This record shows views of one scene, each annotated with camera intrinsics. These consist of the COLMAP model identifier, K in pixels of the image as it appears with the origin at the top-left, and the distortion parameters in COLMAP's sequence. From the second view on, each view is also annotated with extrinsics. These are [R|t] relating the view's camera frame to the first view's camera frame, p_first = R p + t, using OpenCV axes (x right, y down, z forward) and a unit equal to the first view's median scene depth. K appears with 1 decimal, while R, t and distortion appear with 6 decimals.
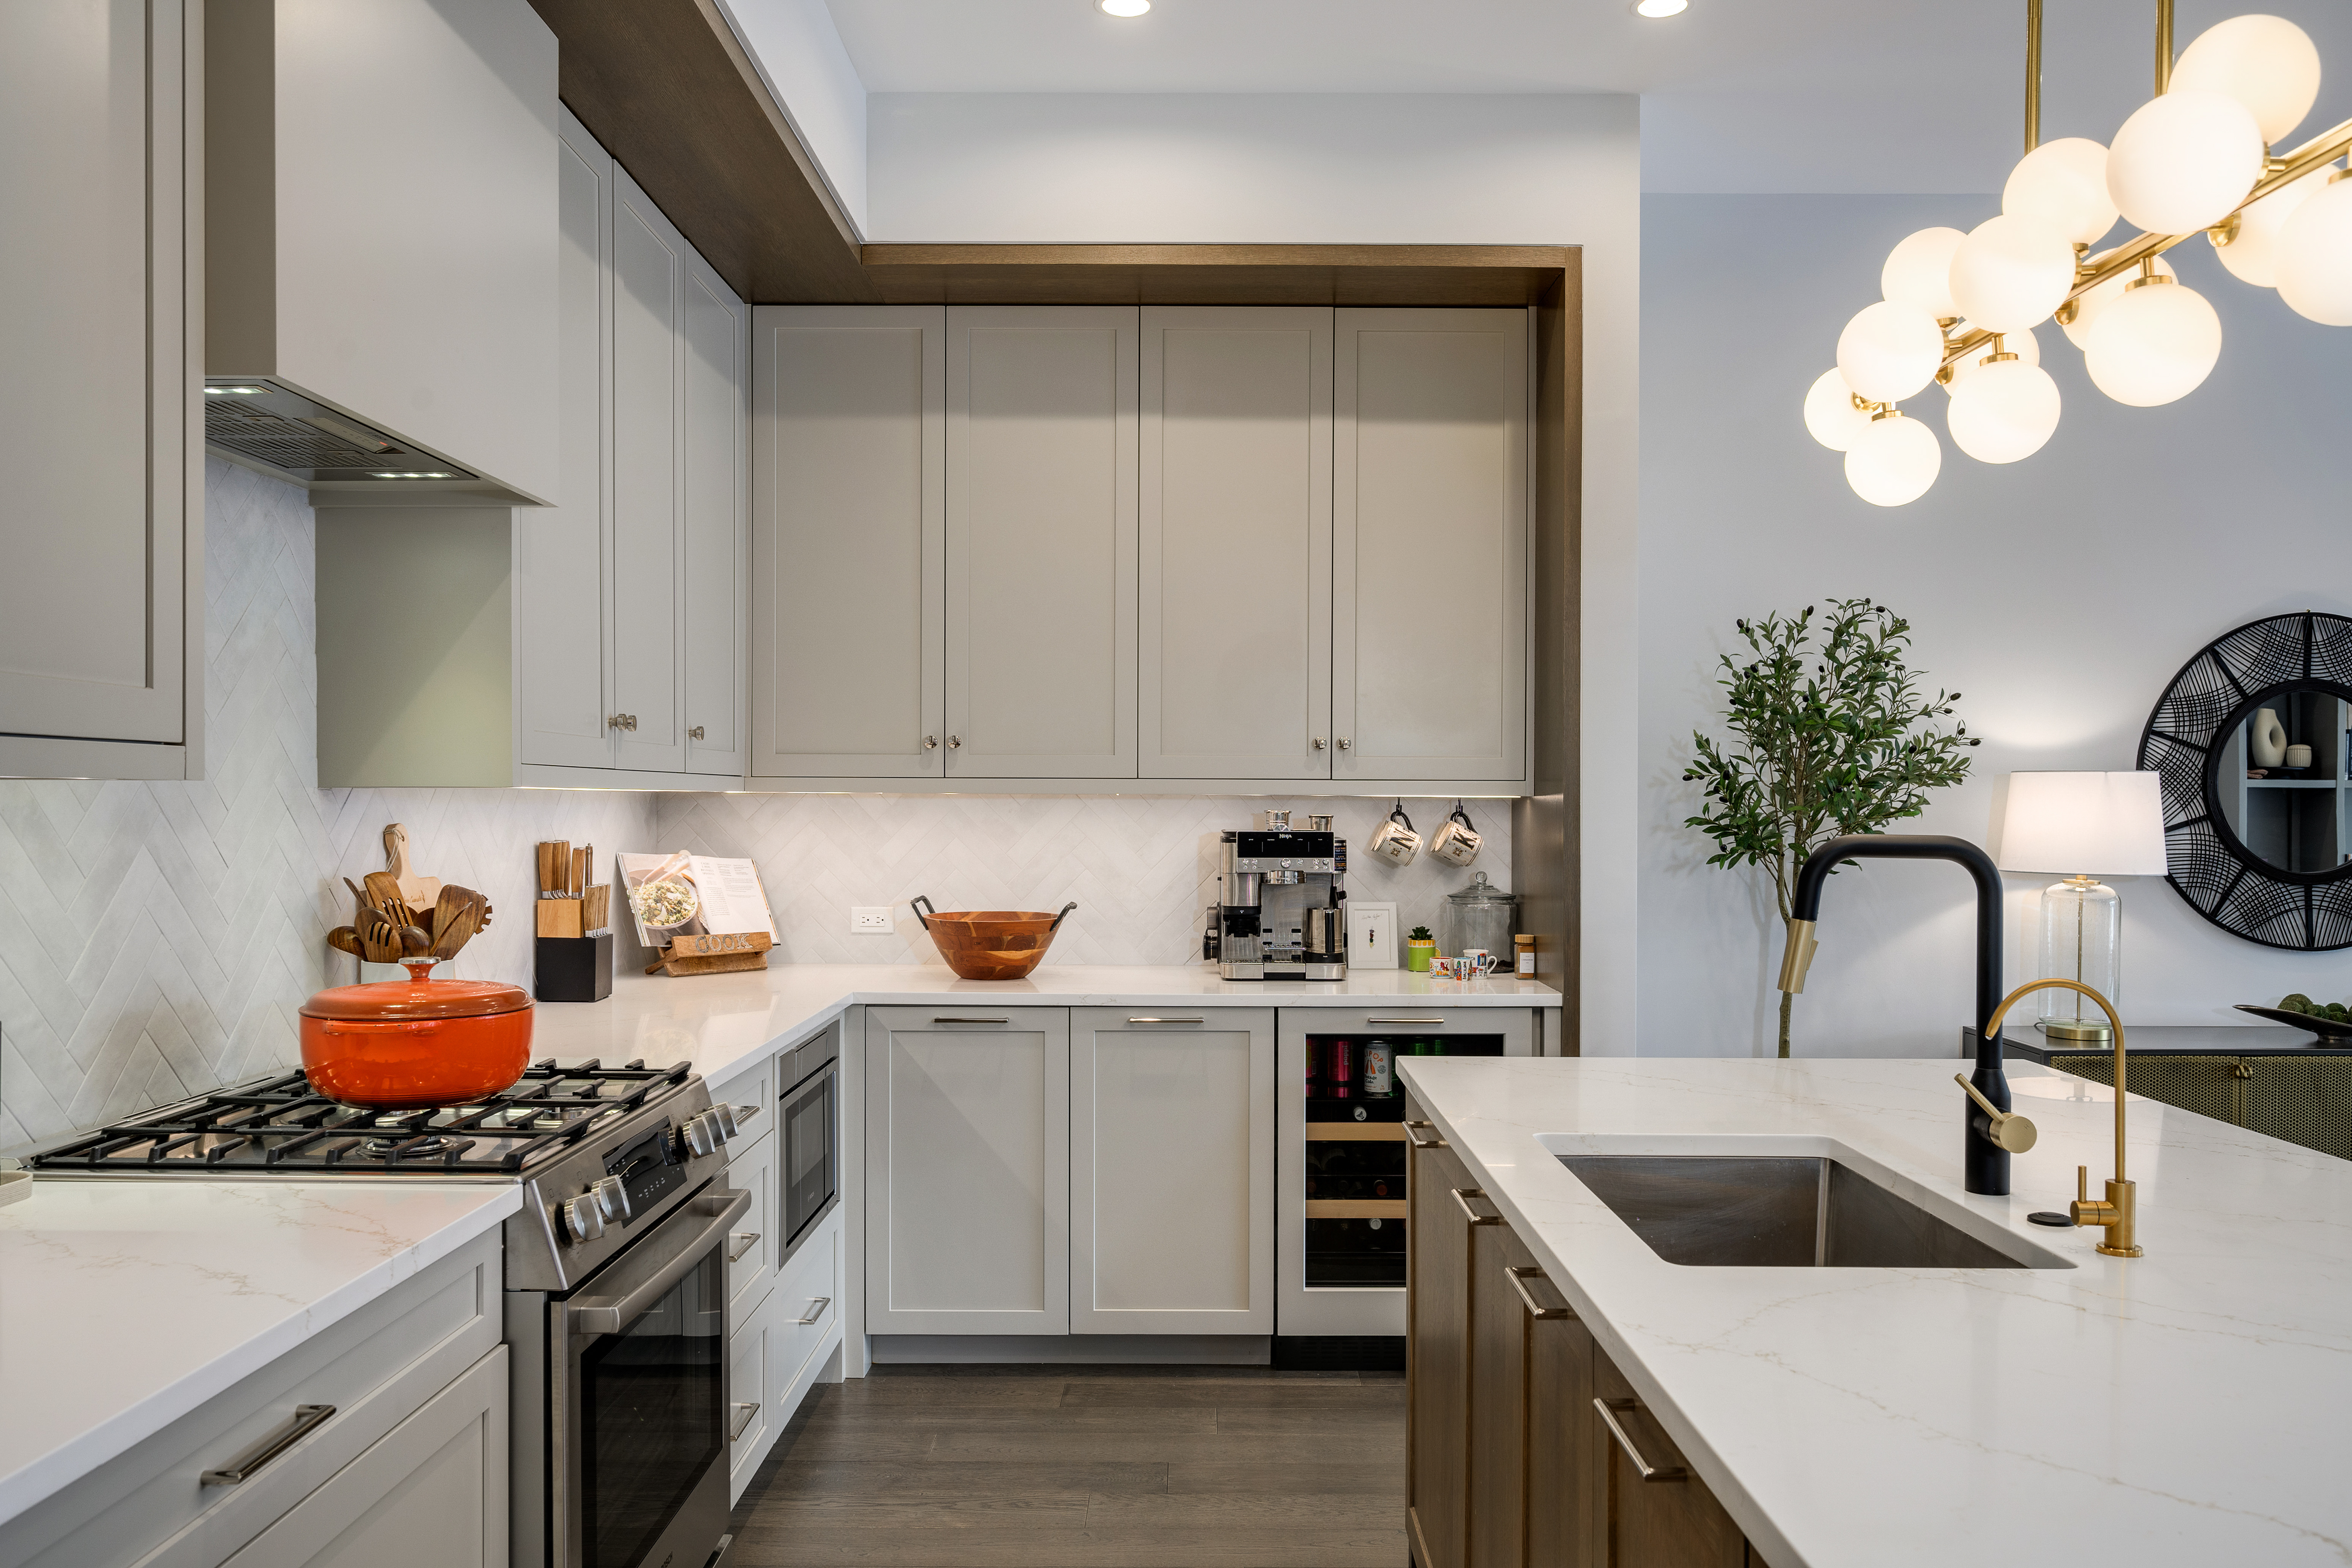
lens RADIAL K [[1784.1, 0, 1172.2], [0, 1784.1, 823.5], [0, 0, 1]] dist [0.000756, 0.002727]
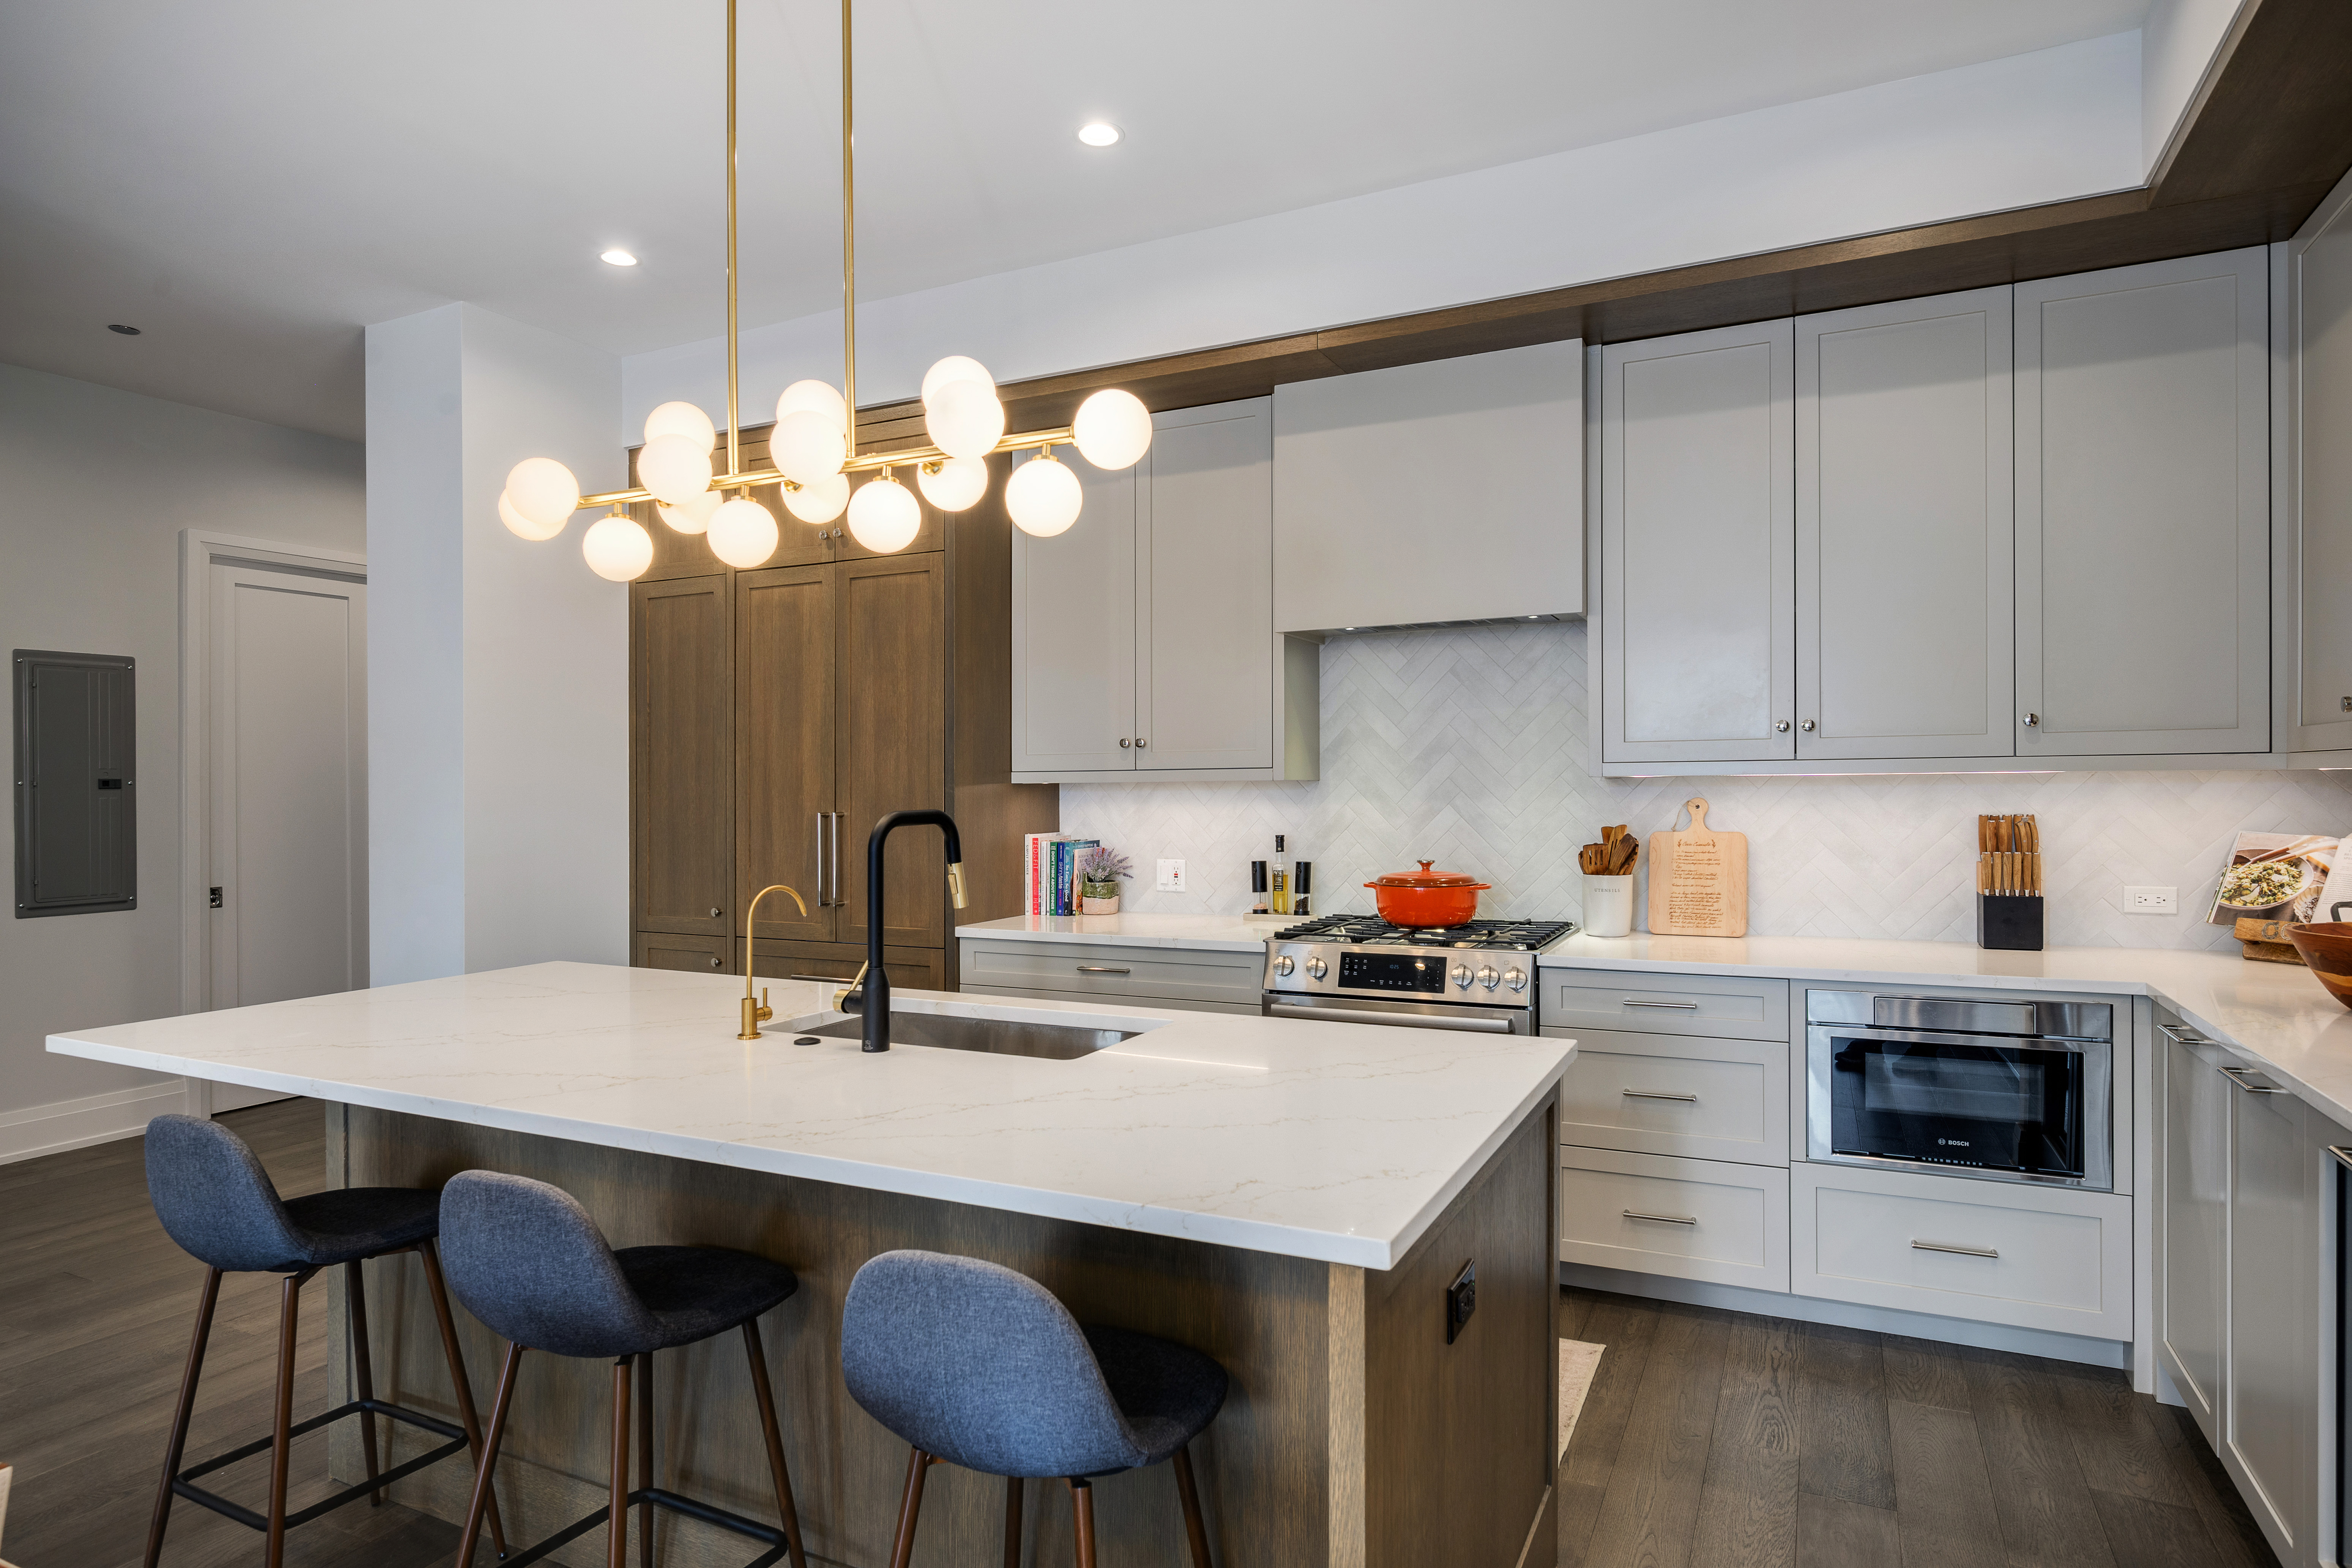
lens RADIAL K [[1305.0, 0, 1171.1], [0, 1305.0, 797.7], [0, 0, 1]] dist [-0.002071, -0.000965]
pose [[-0.437789, 0.009591, -0.899027, 0.622672], [-0.001872, 0.999931, 0.011579, -0.009636], [0.899076, 0.006752, -0.437741, 0.792535]]
